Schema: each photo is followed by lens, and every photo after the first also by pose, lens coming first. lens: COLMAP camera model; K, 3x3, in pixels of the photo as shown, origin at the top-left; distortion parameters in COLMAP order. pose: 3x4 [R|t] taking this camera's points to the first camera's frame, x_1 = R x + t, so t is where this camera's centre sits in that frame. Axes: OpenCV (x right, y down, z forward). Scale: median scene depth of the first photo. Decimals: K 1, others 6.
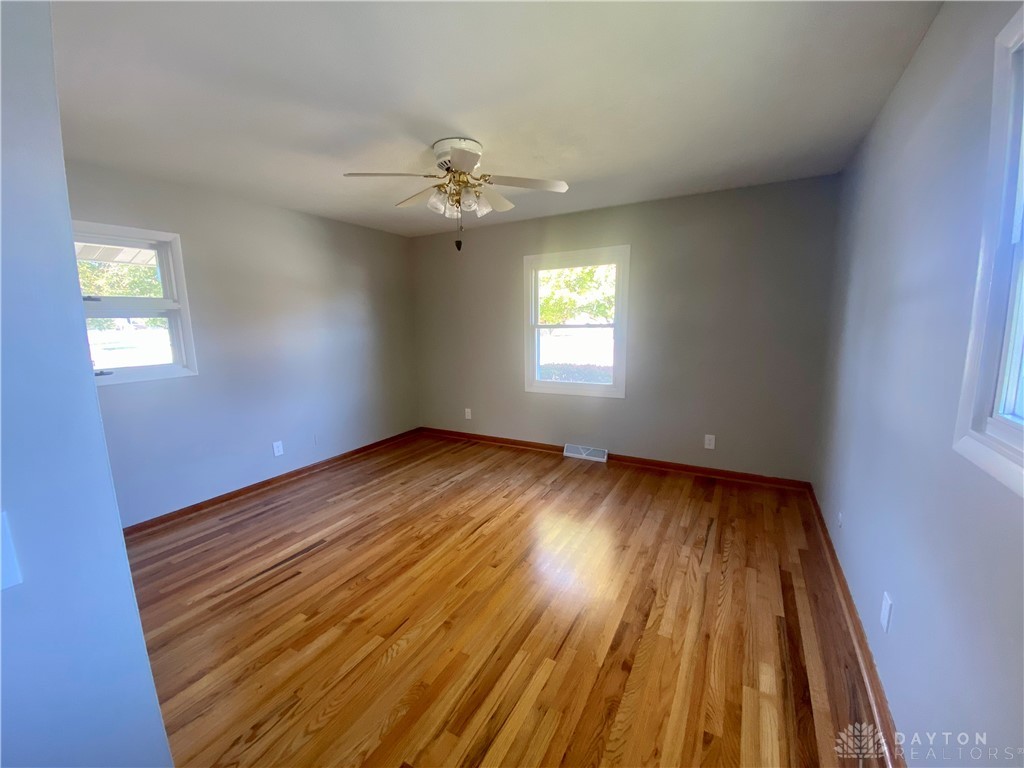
lens RADIAL K [[415.0, 0, 512.0], [0, 415.0, 384.0], [0, 0, 1]] dist [0.050406, -0.042617]
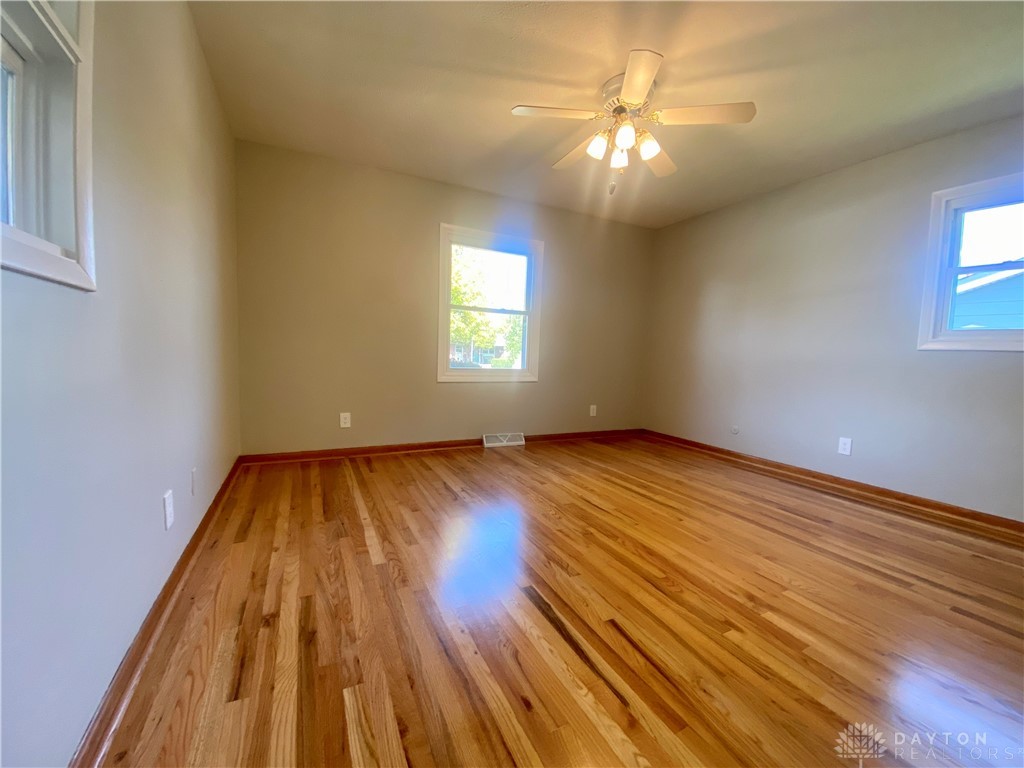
lens RADIAL K [[415.0, 0, 512.0], [0, 415.0, 384.0], [0, 0, 1]] dist [0.050406, -0.042617]
pose [[0.559405, -0.021967, 0.828603, -0.716926], [0.082507, 0.996160, -0.029293, 0.073693], [-0.824778, 0.084752, 0.559069, 0.494126]]
